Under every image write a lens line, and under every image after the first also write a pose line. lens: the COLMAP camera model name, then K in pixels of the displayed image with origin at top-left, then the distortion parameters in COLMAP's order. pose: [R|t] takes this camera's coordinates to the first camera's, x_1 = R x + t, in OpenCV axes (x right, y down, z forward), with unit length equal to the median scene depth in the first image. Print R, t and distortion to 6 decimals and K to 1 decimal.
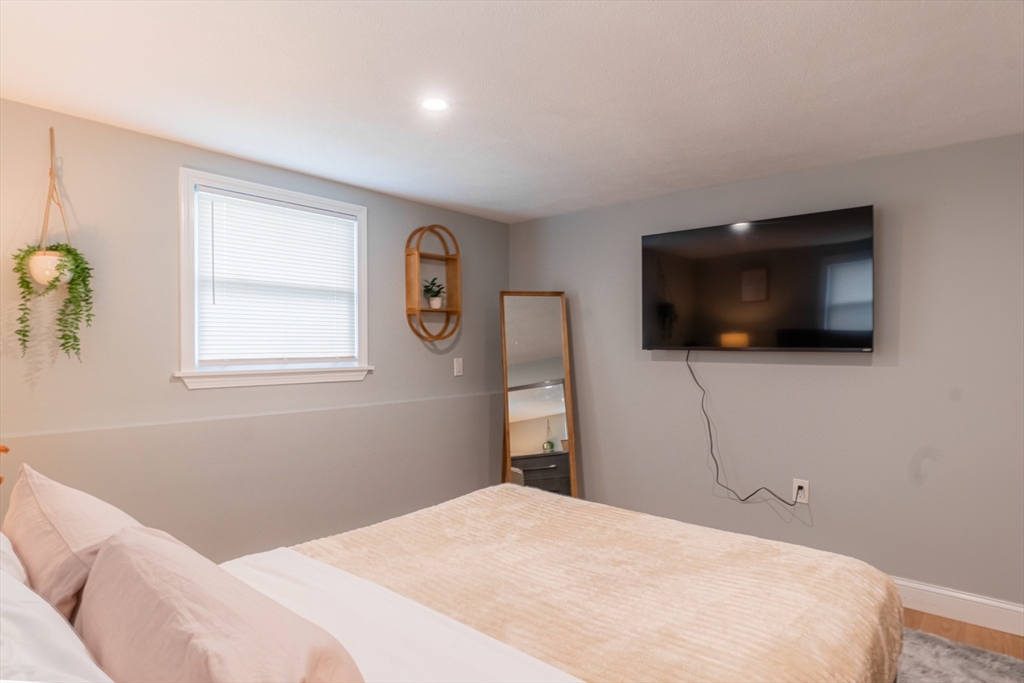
lens RADIAL K [[549.9, 0, 506.4], [0, 549.9, 340.0], [0, 0, 1]] dist [0.001986, 0.000395]
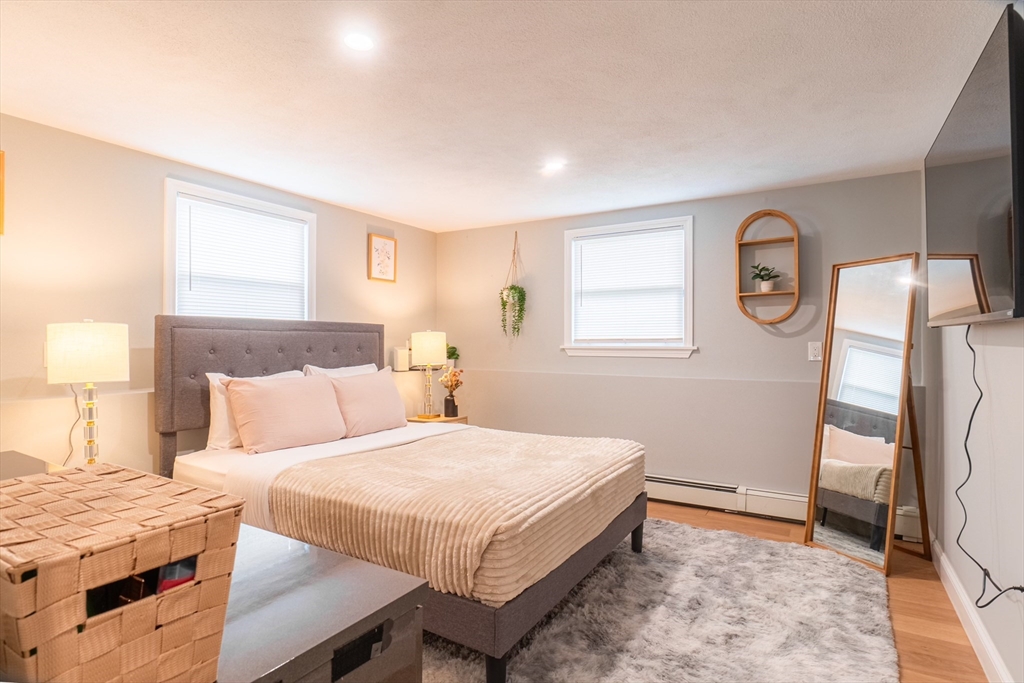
lens RADIAL K [[549.9, 0, 506.4], [0, 549.9, 340.0], [0, 0, 1]] dist [0.001986, 0.000395]
pose [[0.188803, -0.003647, -0.982008, 0.886203], [0.009403, 0.999954, -0.001906, 0.032516], [0.981970, -0.008874, 0.188829, 0.378393]]
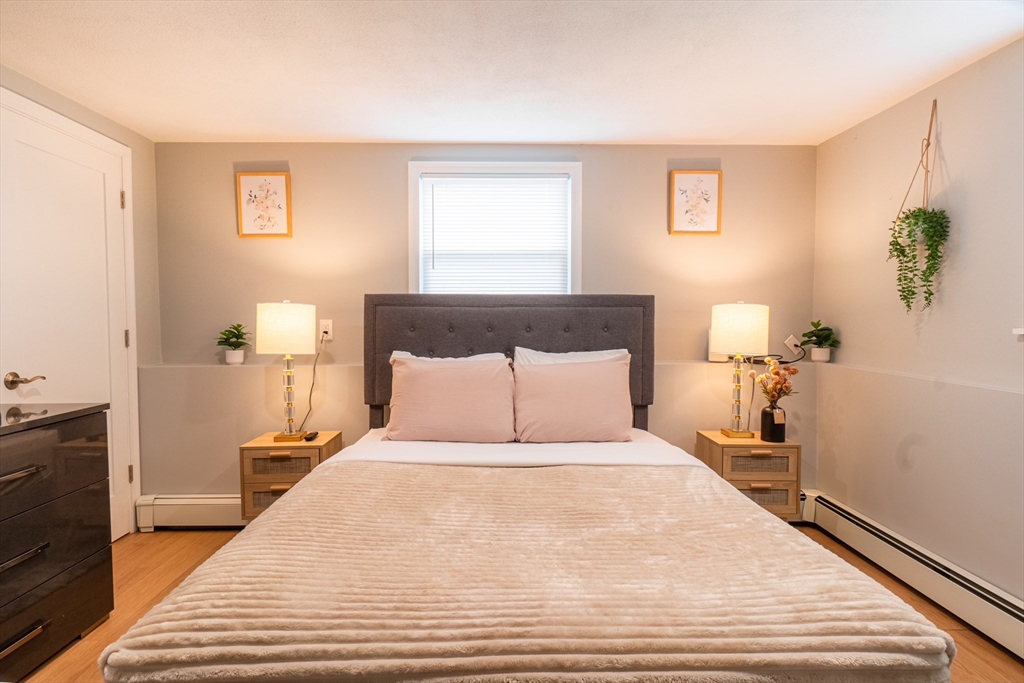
lens RADIAL K [[549.9, 0, 506.4], [0, 549.9, 340.0], [0, 0, 1]] dist [0.001986, 0.000395]
pose [[-0.736906, 0.026944, -0.675458, 0.377512], [0.006215, 0.999433, 0.033086, 0.033928], [0.675967, 0.020184, -0.736656, 0.851863]]
